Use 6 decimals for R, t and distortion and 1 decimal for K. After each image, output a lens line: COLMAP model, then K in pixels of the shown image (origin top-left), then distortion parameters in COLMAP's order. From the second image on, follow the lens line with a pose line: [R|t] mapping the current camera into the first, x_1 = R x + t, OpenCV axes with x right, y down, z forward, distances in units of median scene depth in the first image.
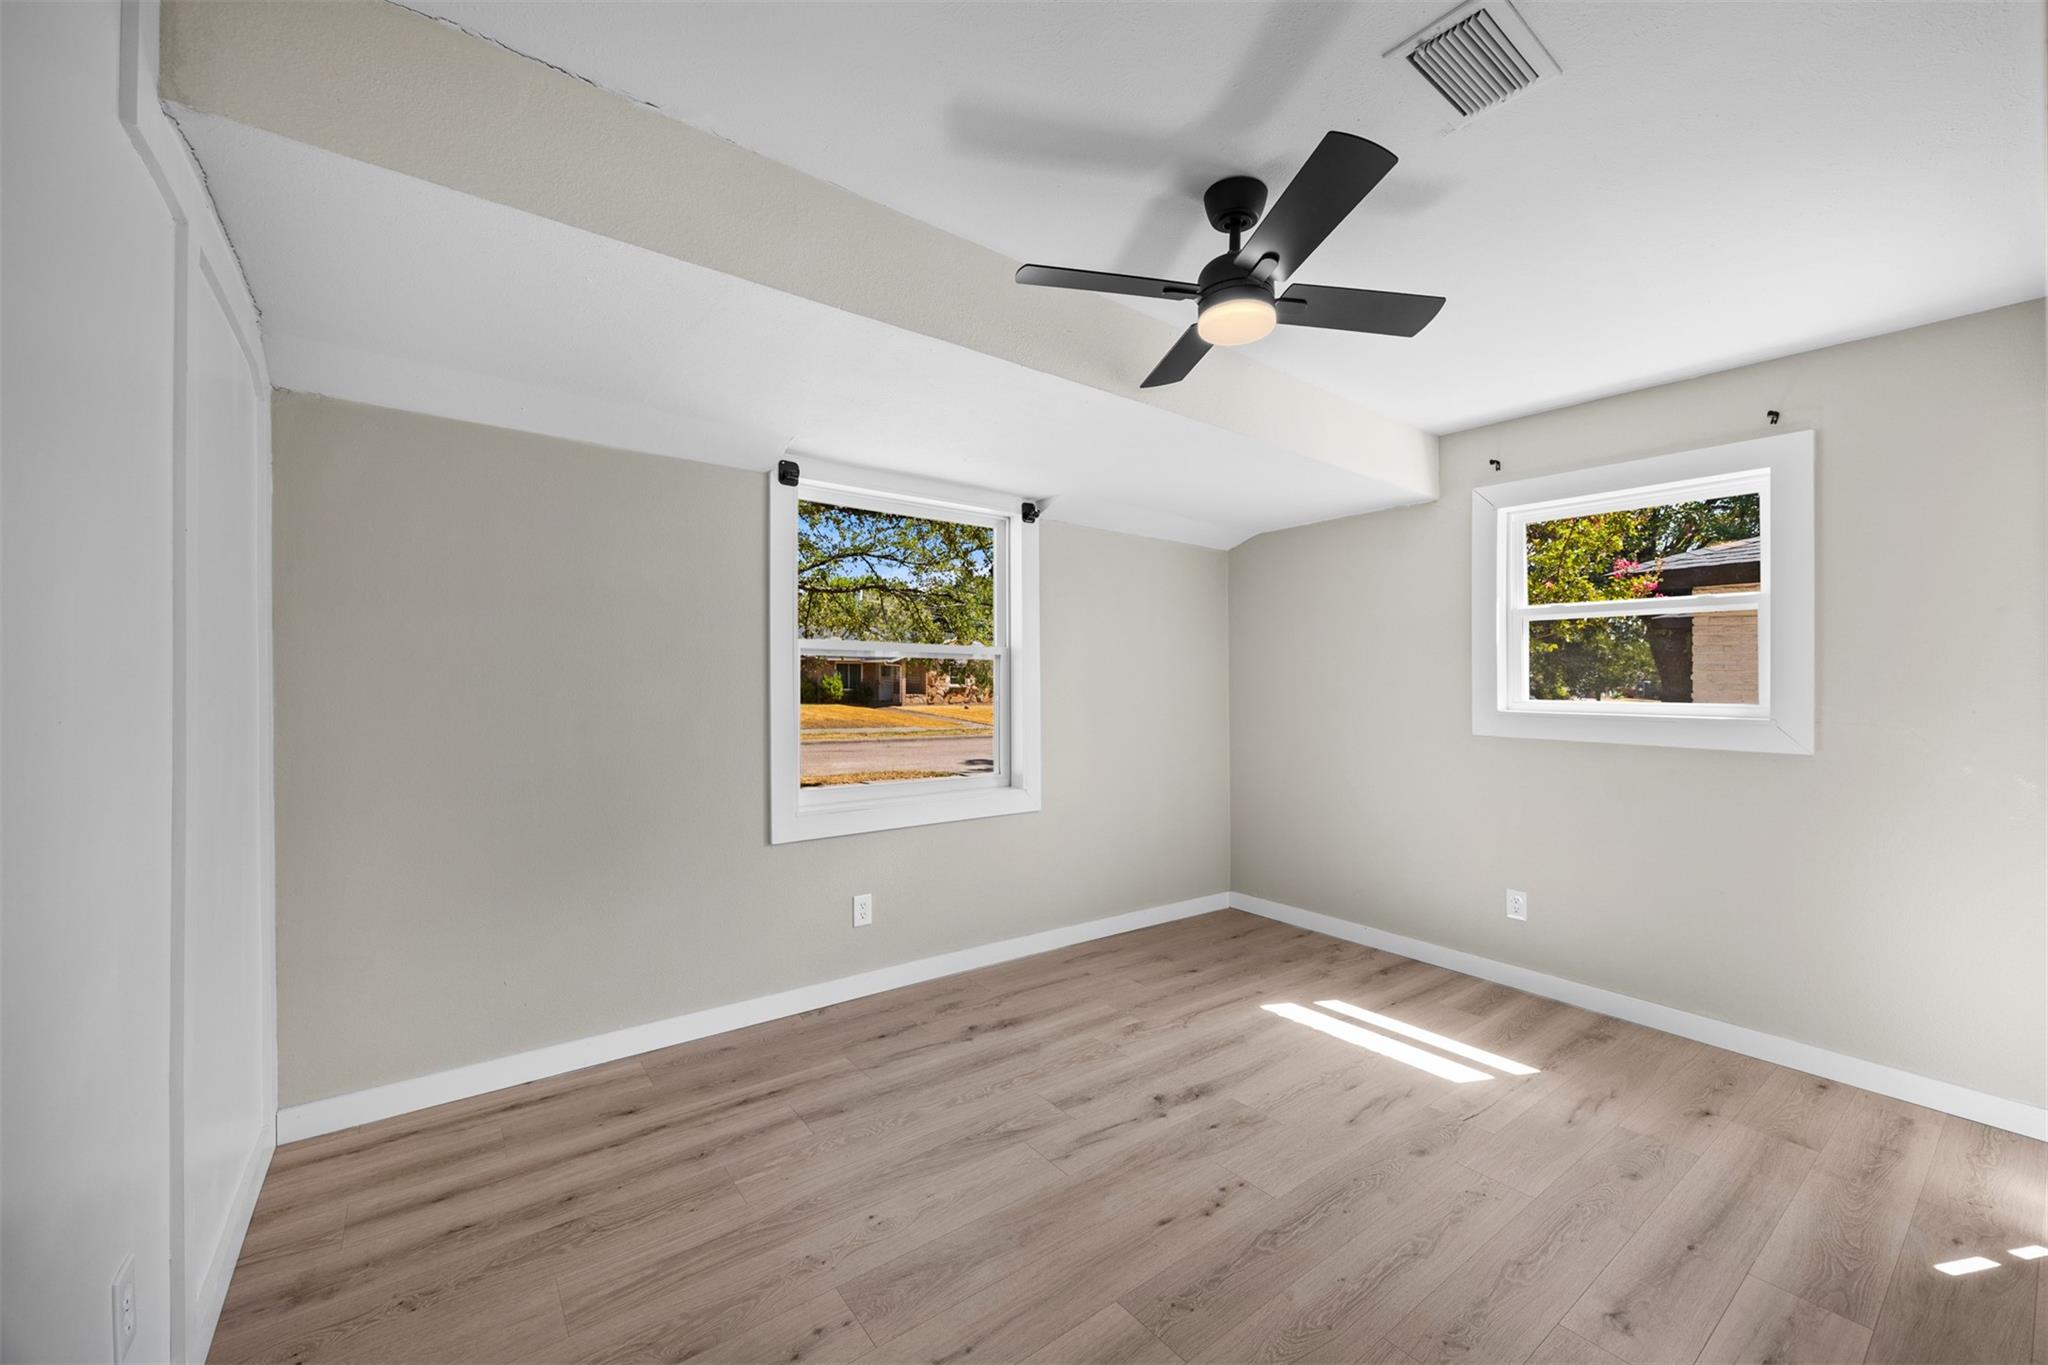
lens RADIAL K [[787.2, 0, 1023.6], [0, 787.2, 677.9], [0, 0, 1]] dist [-0.001065, 0.000225]
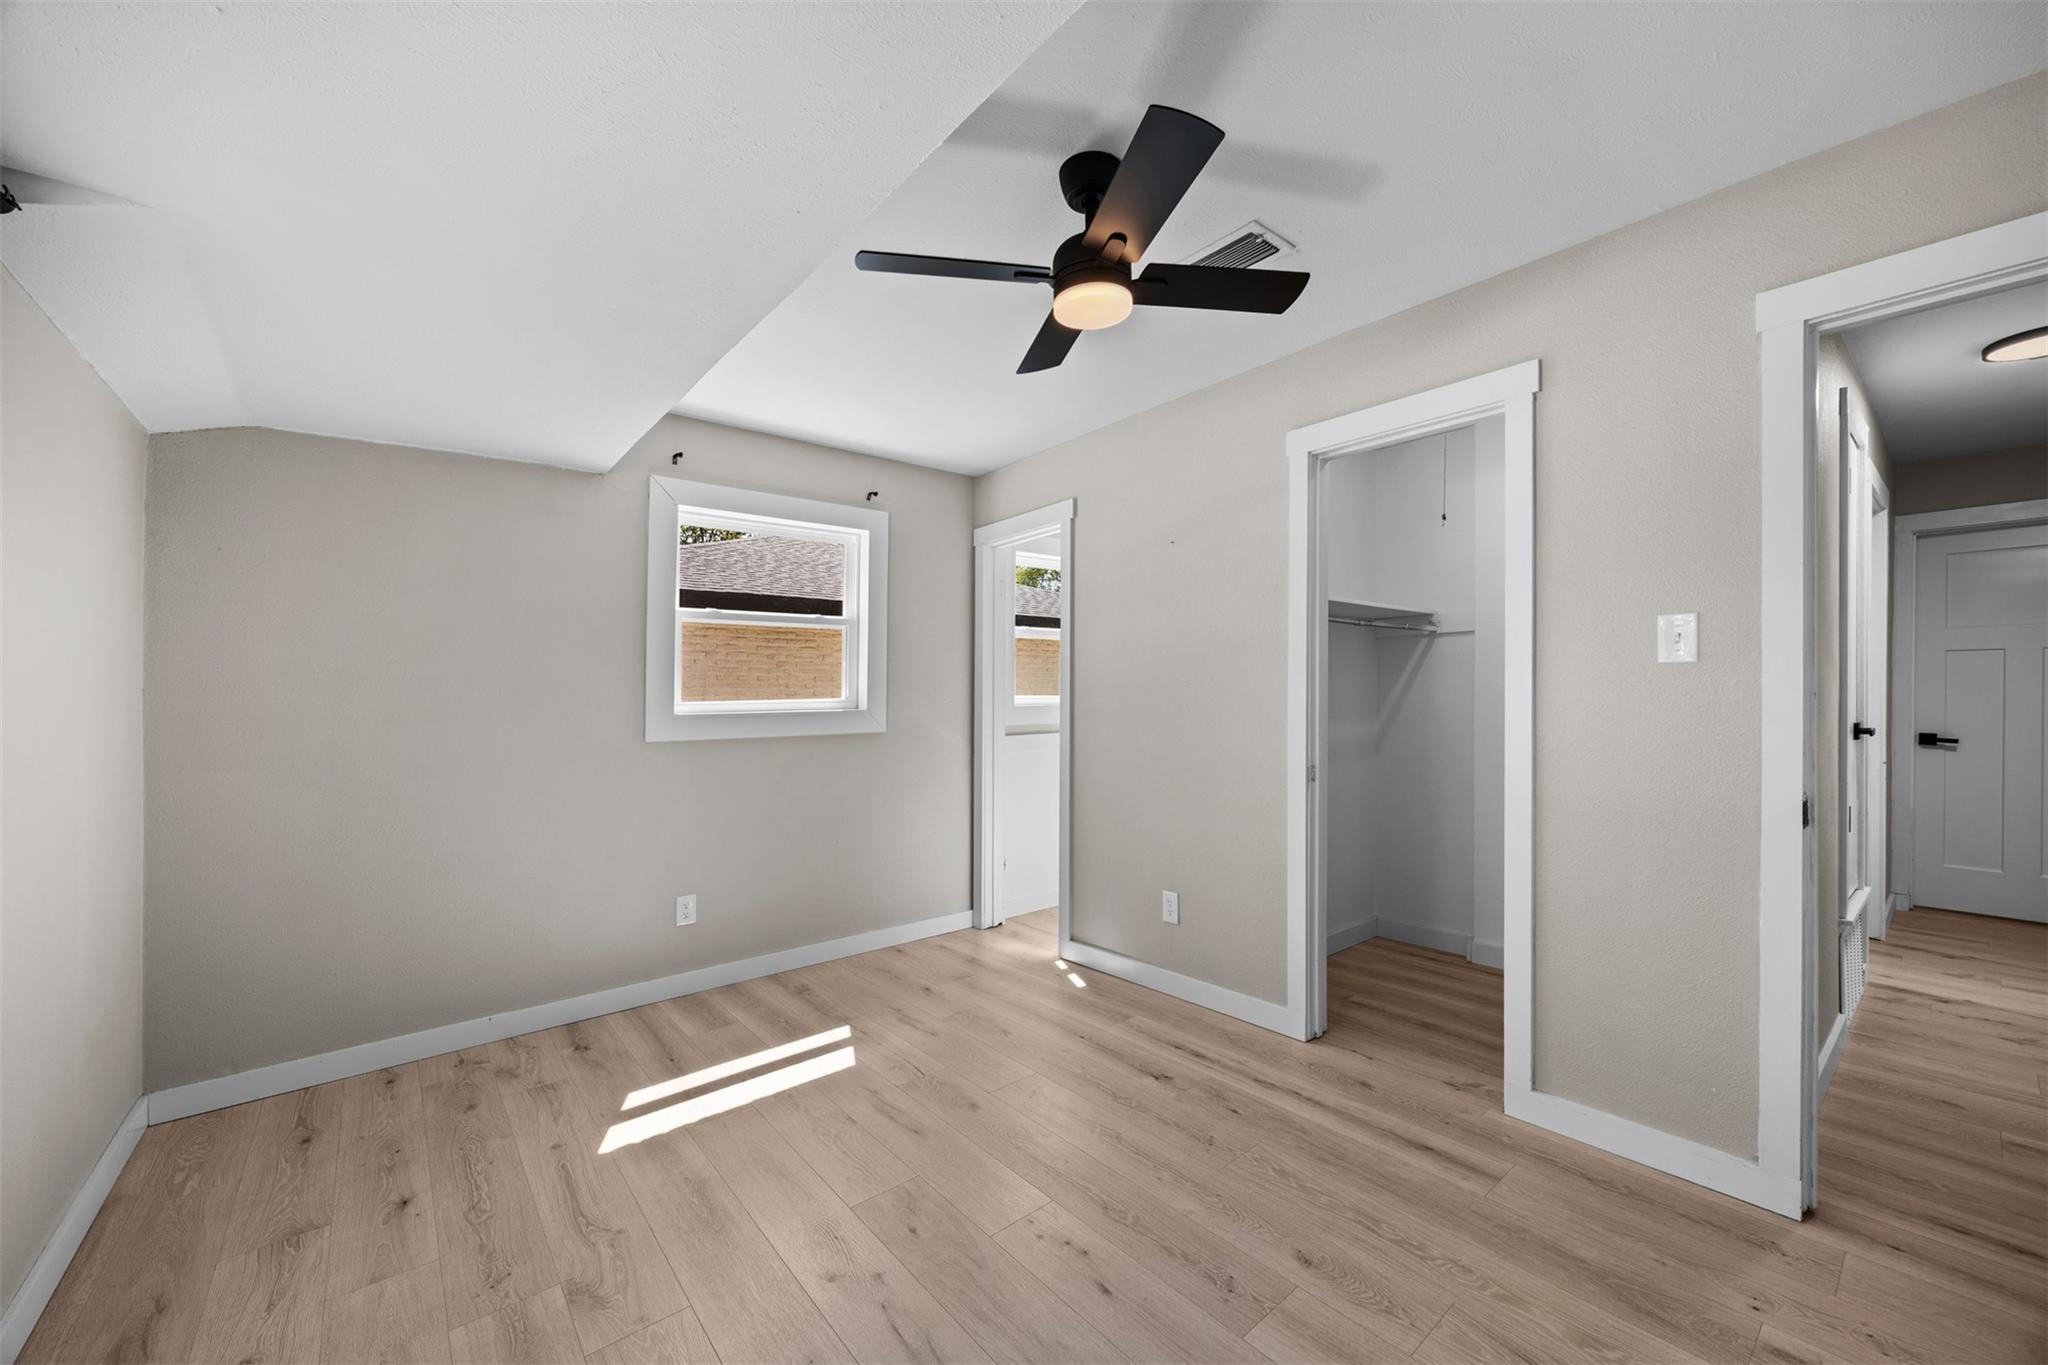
lens RADIAL K [[787.2, 0, 1031.4], [0, 787.2, 687.4], [0, 0, 1]] dist [-0.001065, 0.000225]
pose [[-0.039682, -0.005875, 0.999195, -0.419581], [0.007123, 0.999956, 0.006162, 0.006362], [-0.999187, 0.007362, -0.039639, 0.671344]]
